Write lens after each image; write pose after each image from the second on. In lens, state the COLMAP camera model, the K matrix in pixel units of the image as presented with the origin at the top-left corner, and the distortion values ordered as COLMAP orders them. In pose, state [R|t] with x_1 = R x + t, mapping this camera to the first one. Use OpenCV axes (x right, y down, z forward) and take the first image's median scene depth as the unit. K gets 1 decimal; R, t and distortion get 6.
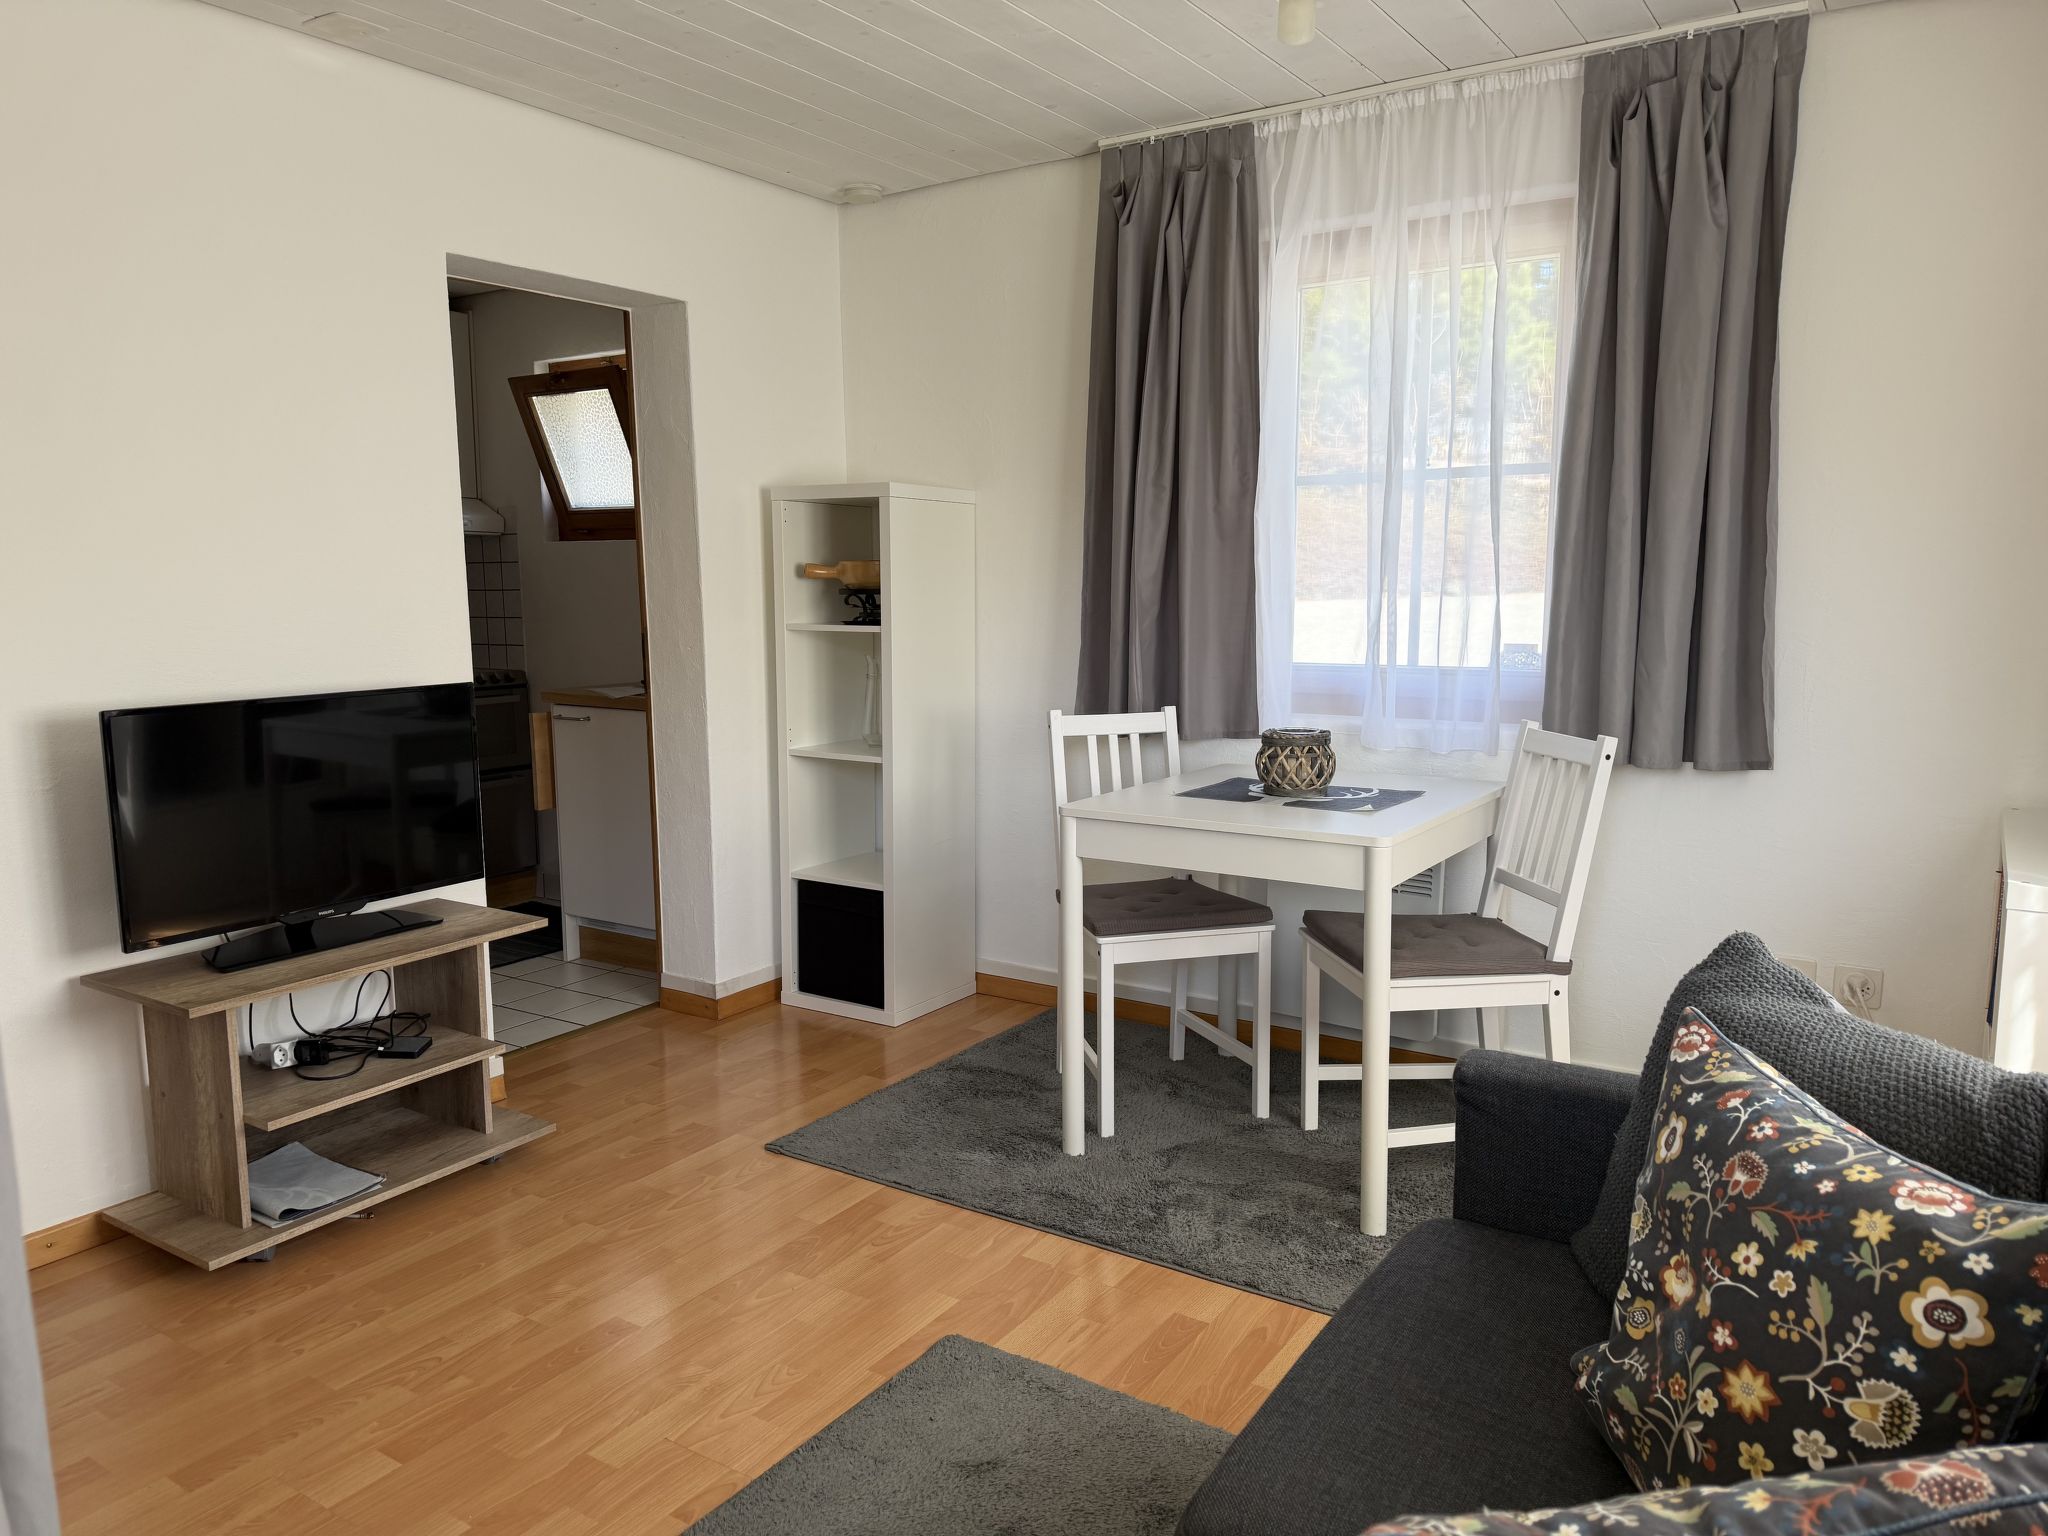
lens RADIAL K [[1442.6, 0, 998.2], [0, 1442.6, 774.9], [0, 0, 1]] dist [0.055626, -0.068254]
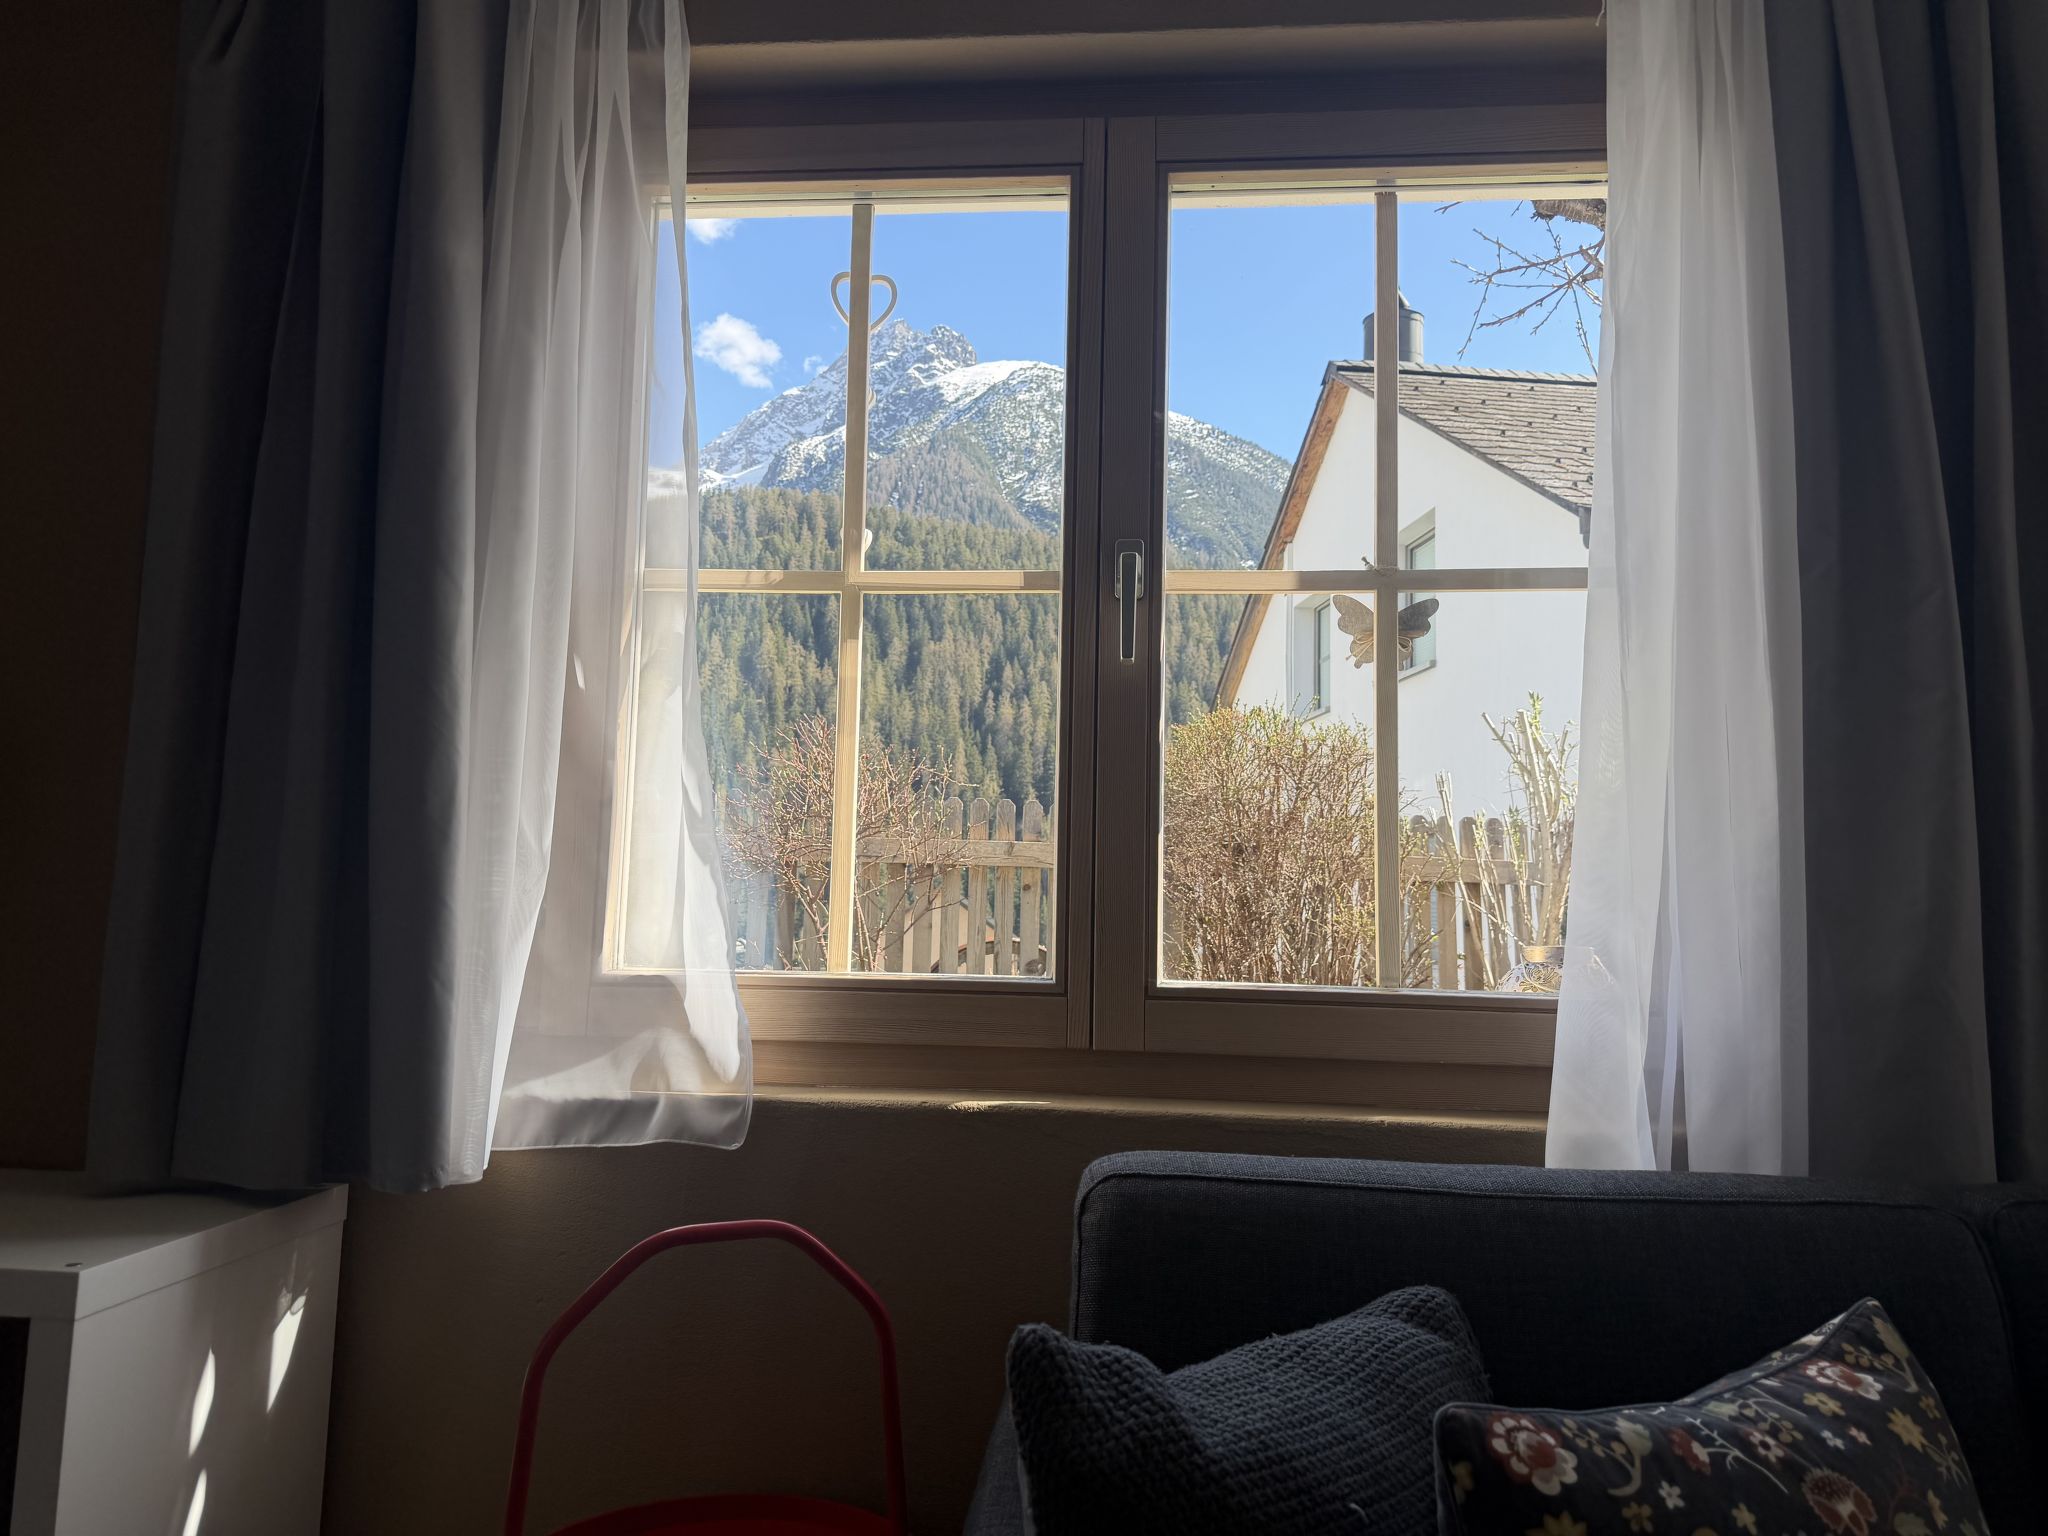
lens RADIAL K [[1442.6, 0, 1025.5], [0, 1442.6, 740.7], [0, 0, 1]] dist [0.055626, -0.068254]
pose [[-0.493565, 0.102063, 0.863700, 0.025126], [0.102897, 0.992968, -0.058538, -0.041845], [-0.863601, 0.059980, -0.500596, 0.749557]]
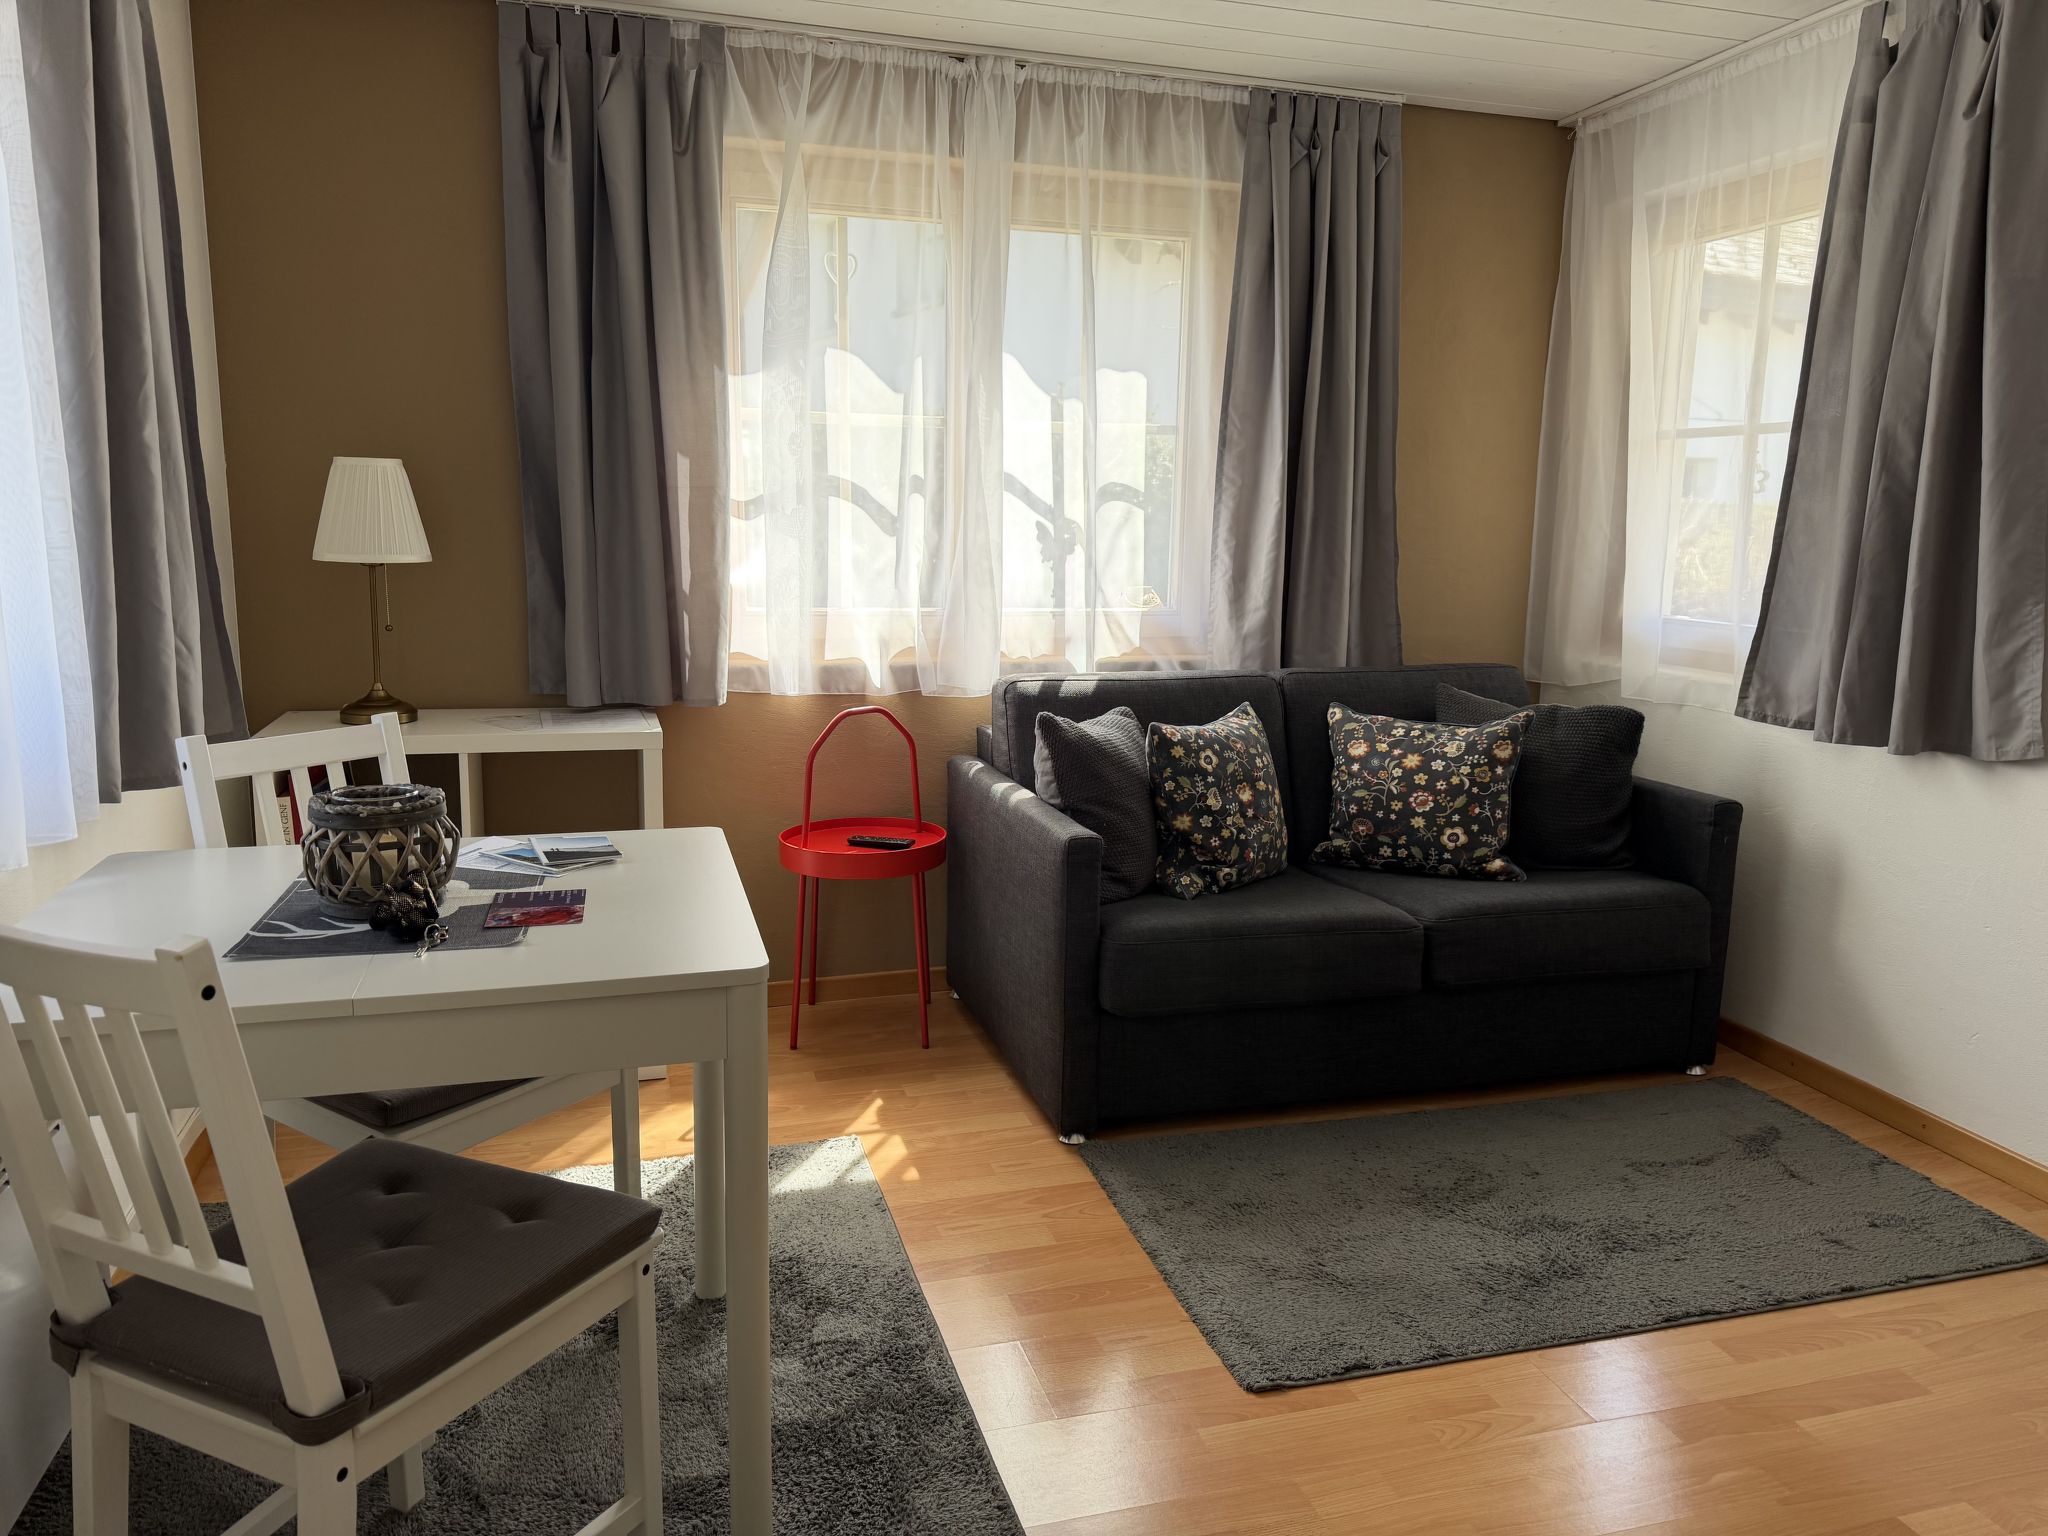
lens RADIAL K [[1442.8, 0, 1023.7], [0, 1442.8, 764.0], [0, 0, 1]] dist [0.085391, -0.060835]
pose [[-0.775720, -0.114880, 0.620532, -0.385959], [0.074171, 0.959880, 0.270424, -0.203213], [-0.626703, 0.255799, -0.736078, 1.455315]]
